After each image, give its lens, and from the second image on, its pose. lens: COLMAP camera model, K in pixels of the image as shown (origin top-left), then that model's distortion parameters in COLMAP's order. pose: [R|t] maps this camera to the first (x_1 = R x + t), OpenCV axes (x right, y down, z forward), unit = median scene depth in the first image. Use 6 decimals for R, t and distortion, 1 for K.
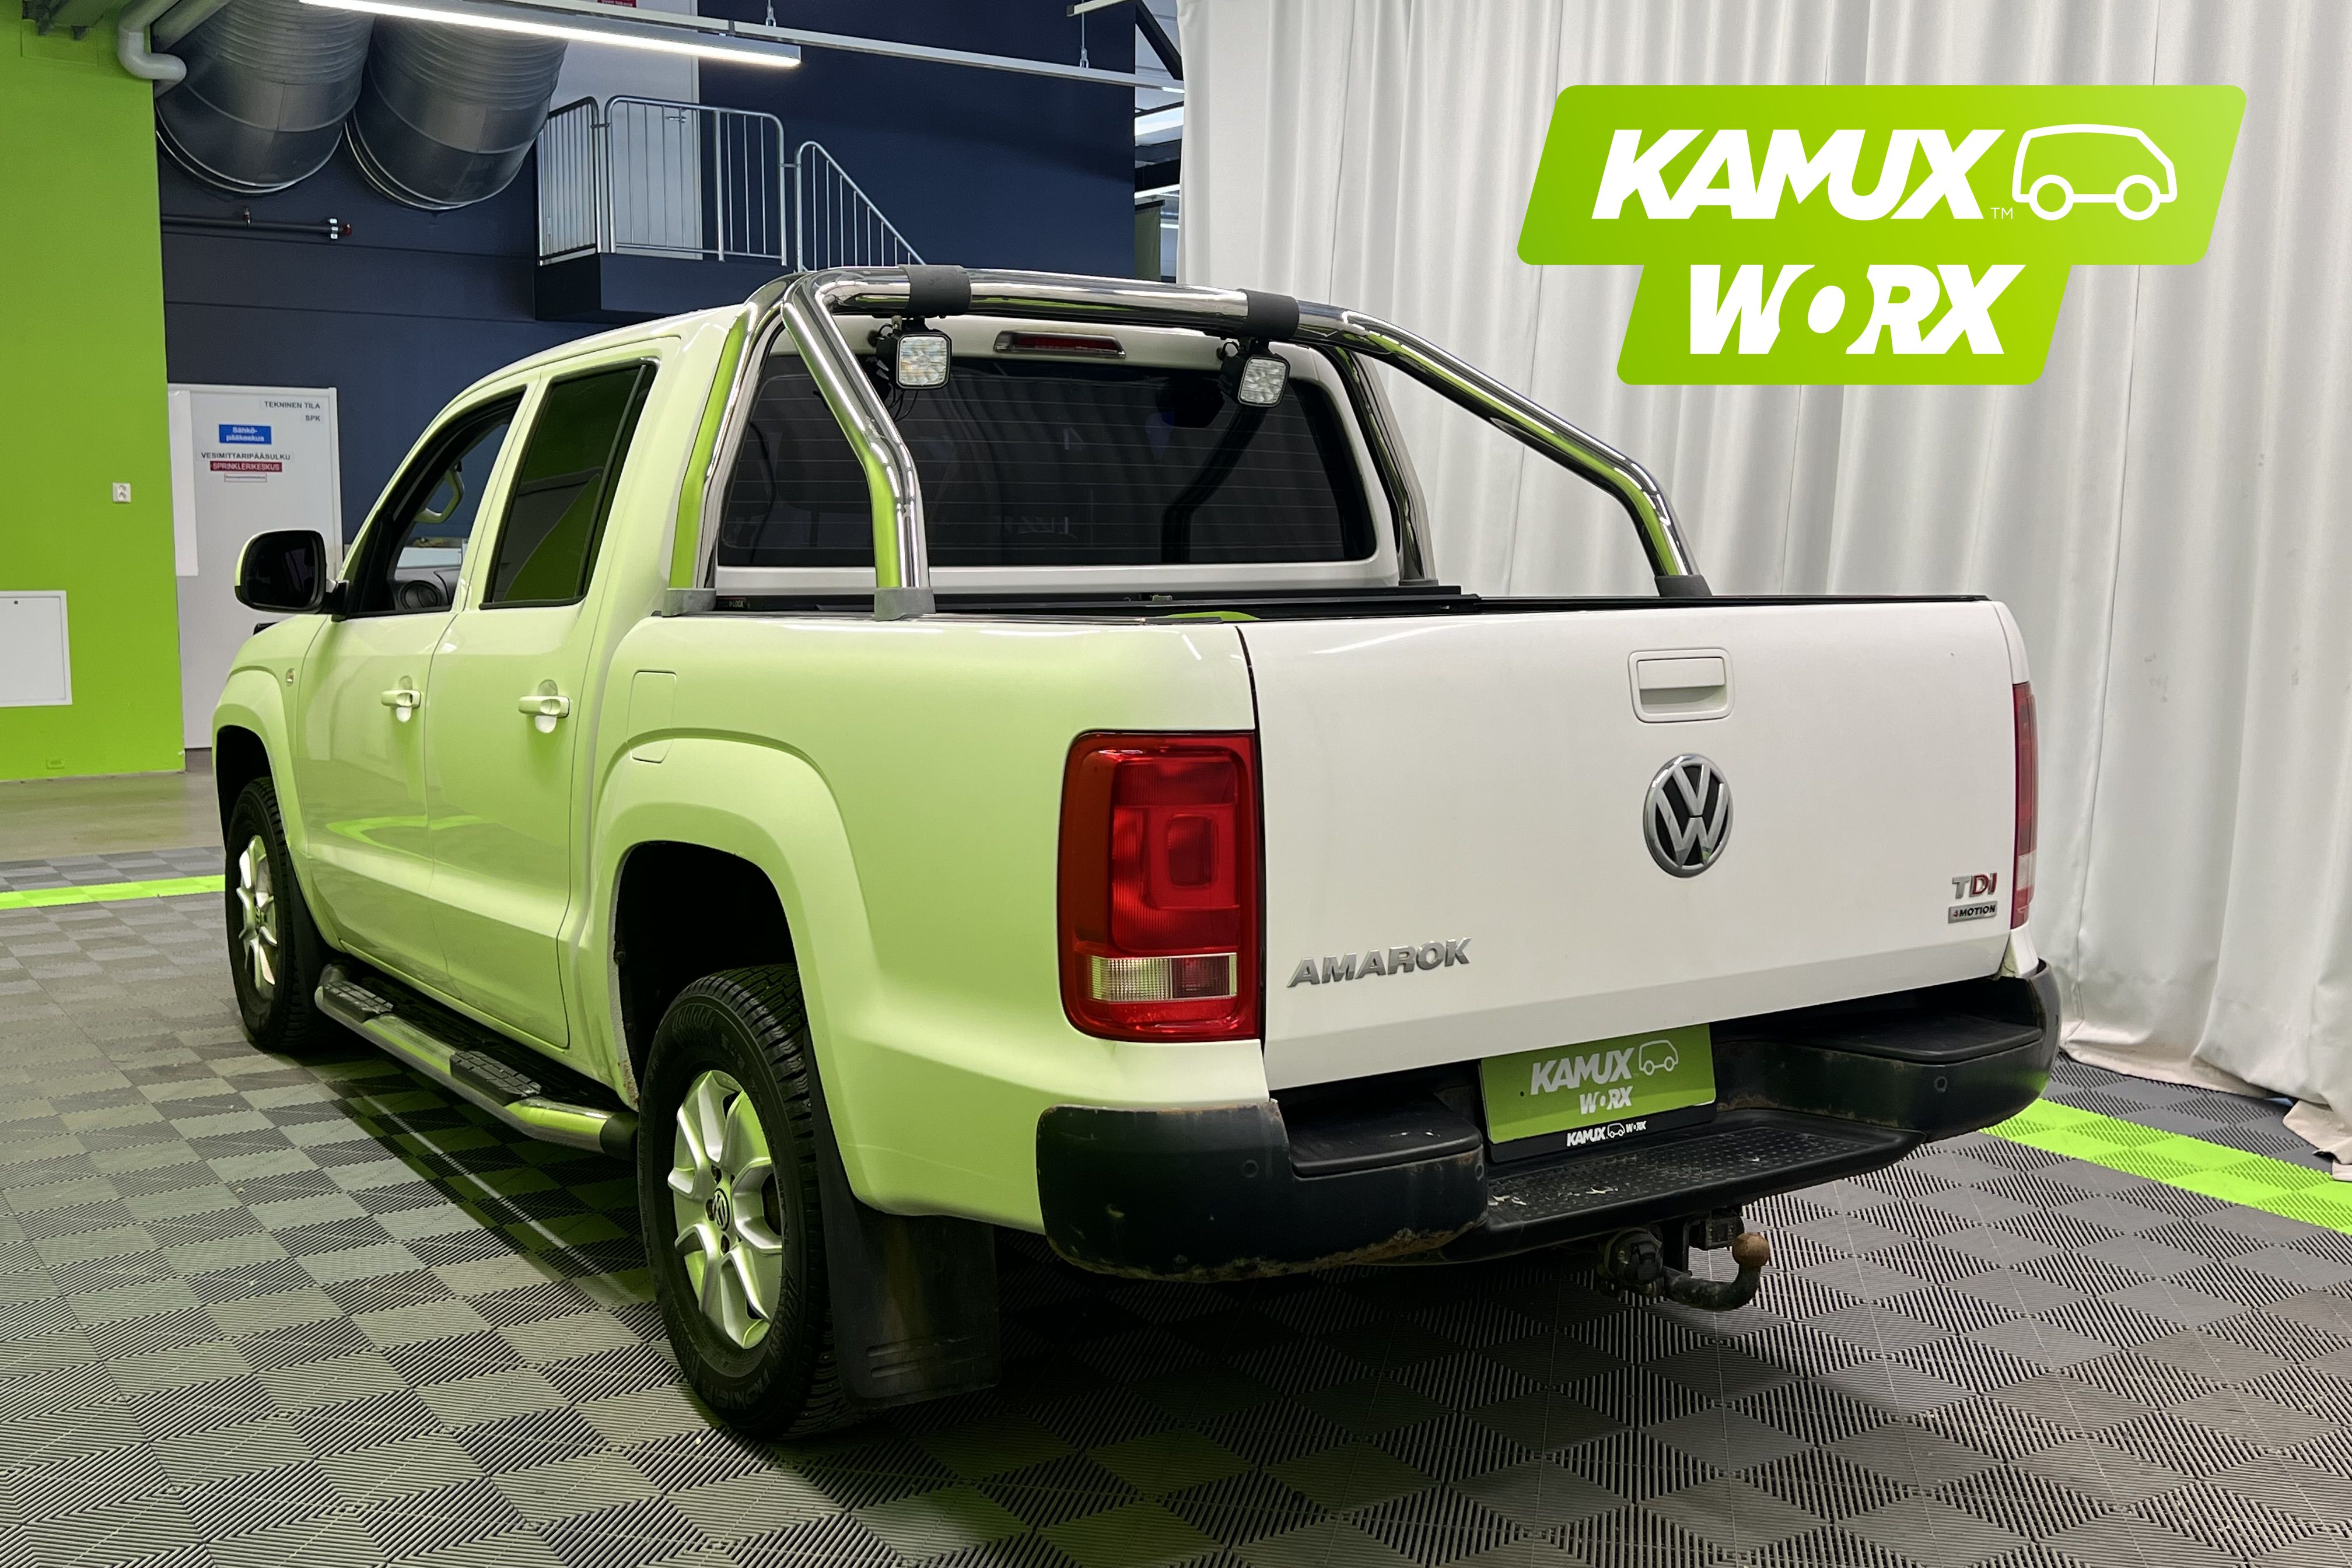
lens RADIAL K [[2260.5, 0, 1180.9], [0, 2260.5, 776.9], [0, 0, 1]] dist [0.231138, -0.663018]
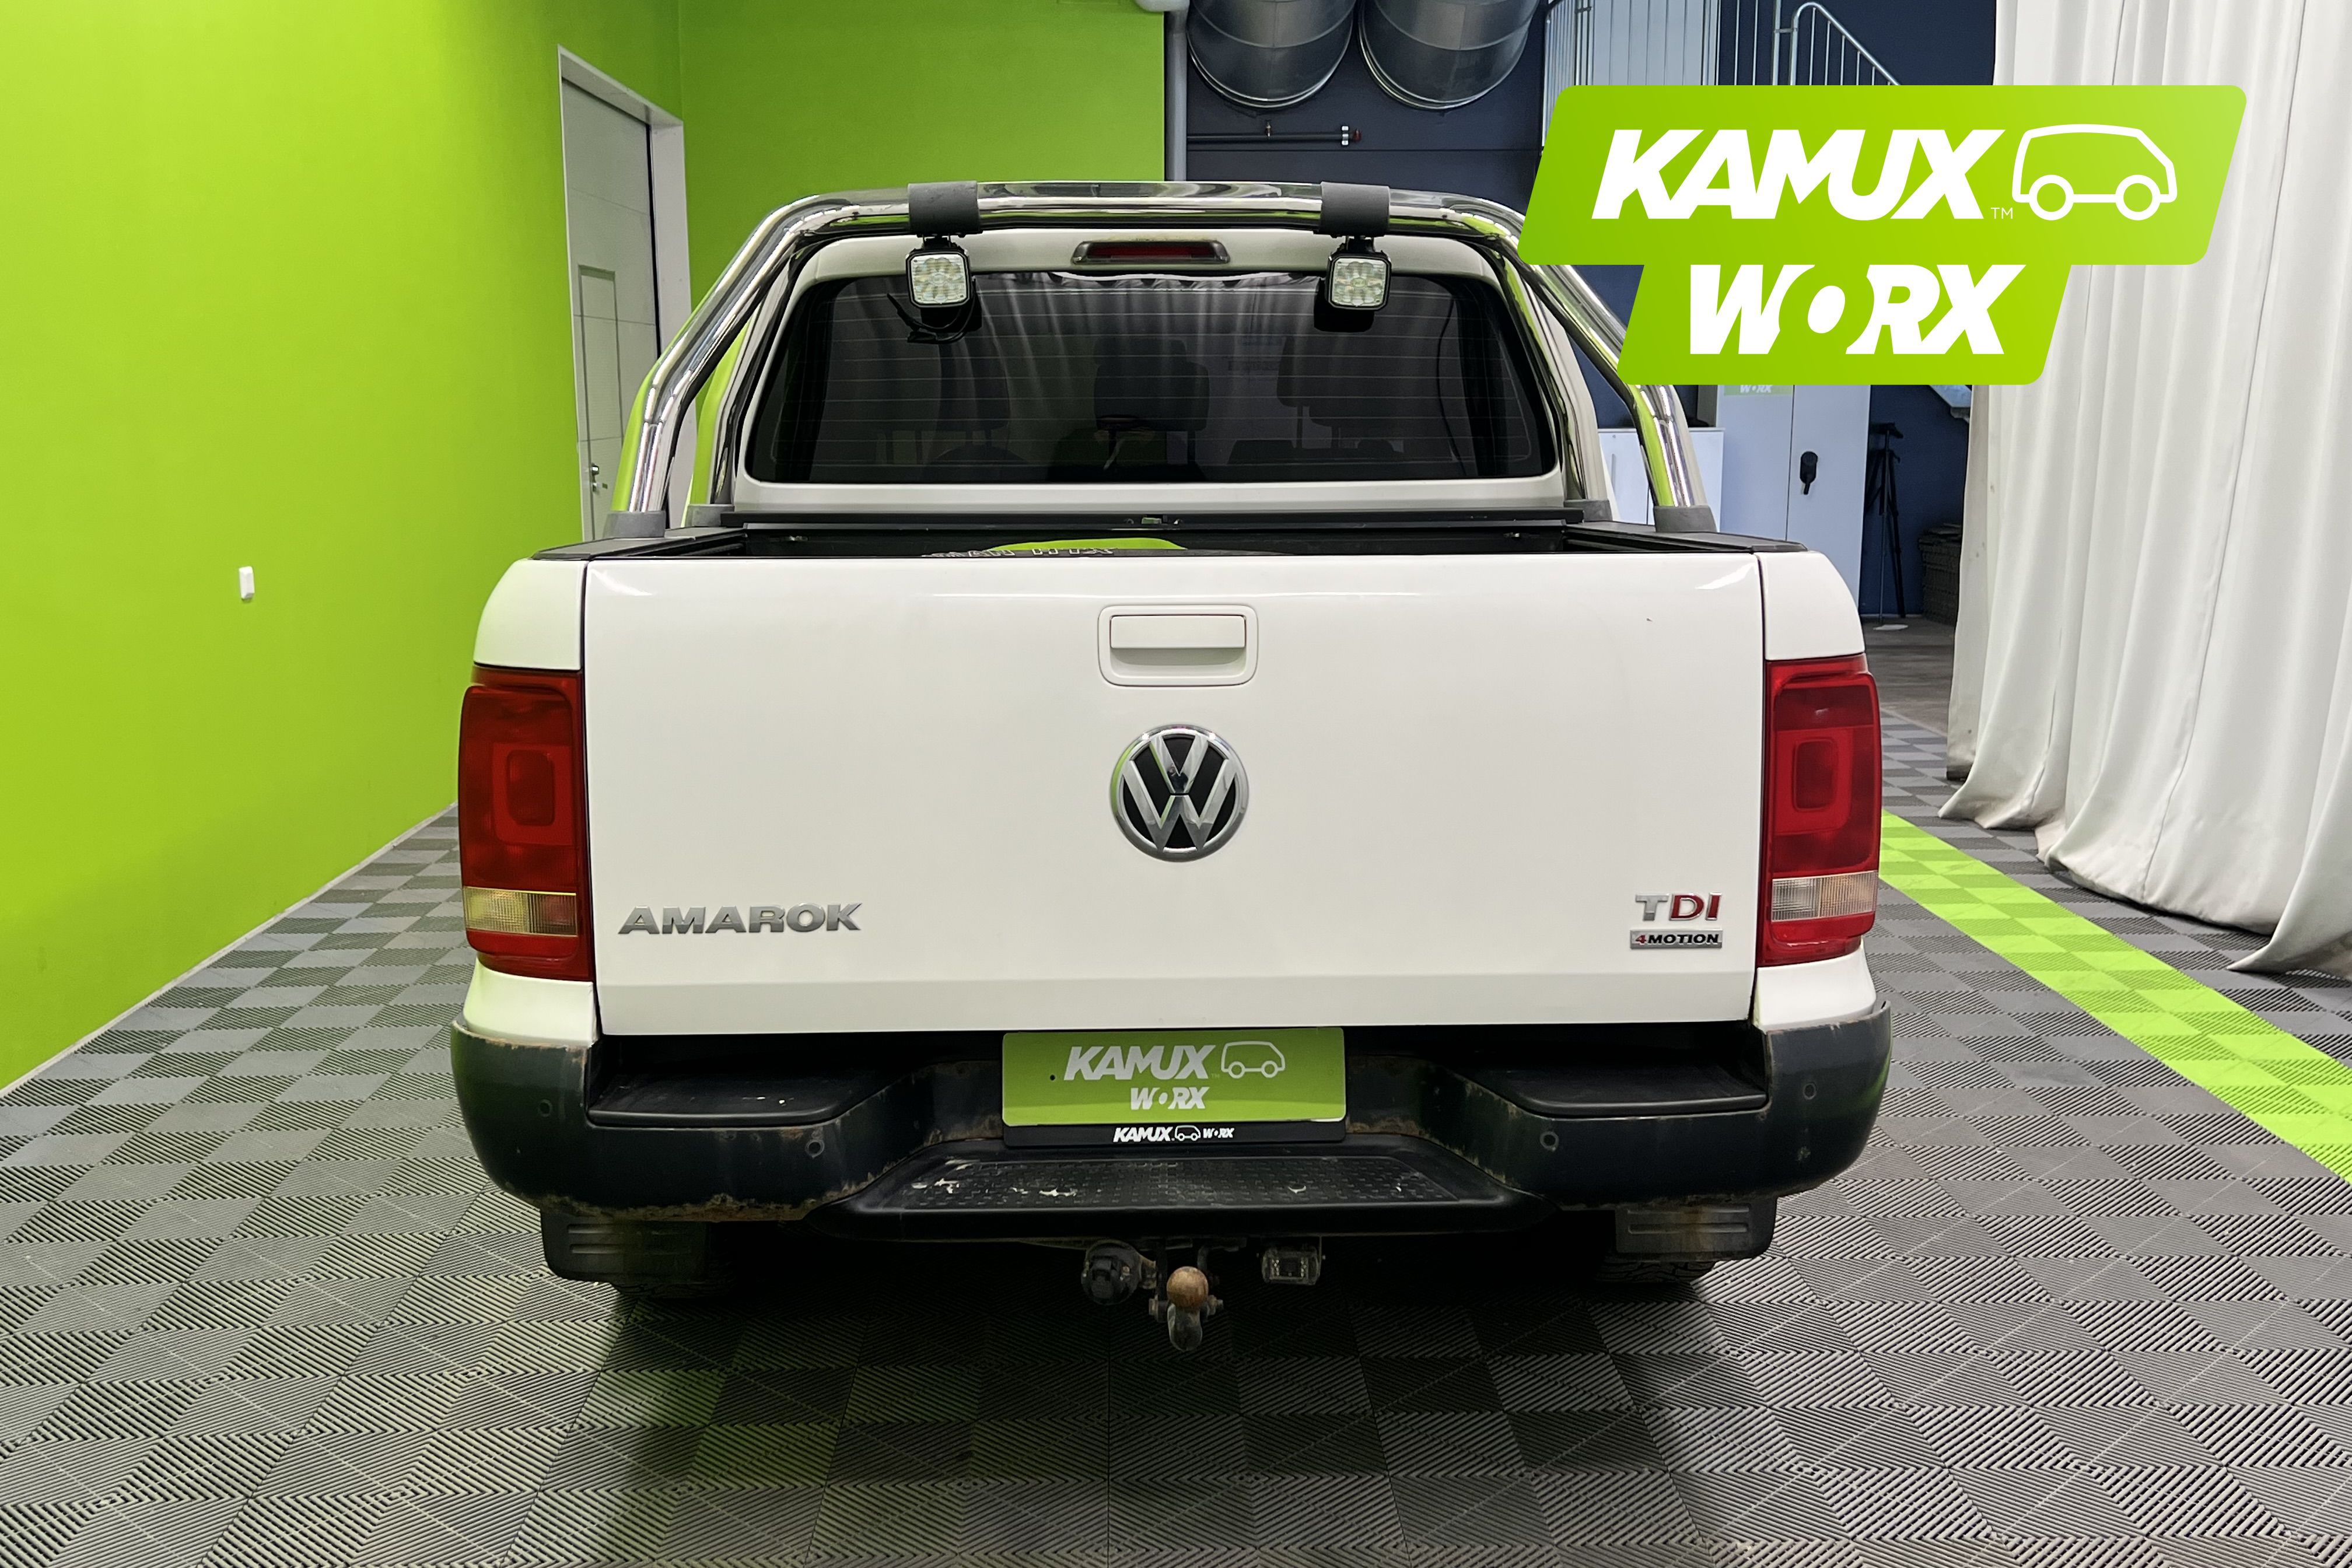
lens RADIAL K [[2260.5, 0, 1180.9], [0, 2260.5, 776.9], [0, 0, 1]] dist [0.231138, -0.663018]
pose [[0.851394, 0.079111, -0.518526, 0.651874], [-0.052130, 0.996428, 0.066430, -0.045702], [0.521929, -0.029527, 0.852477, 0.241787]]
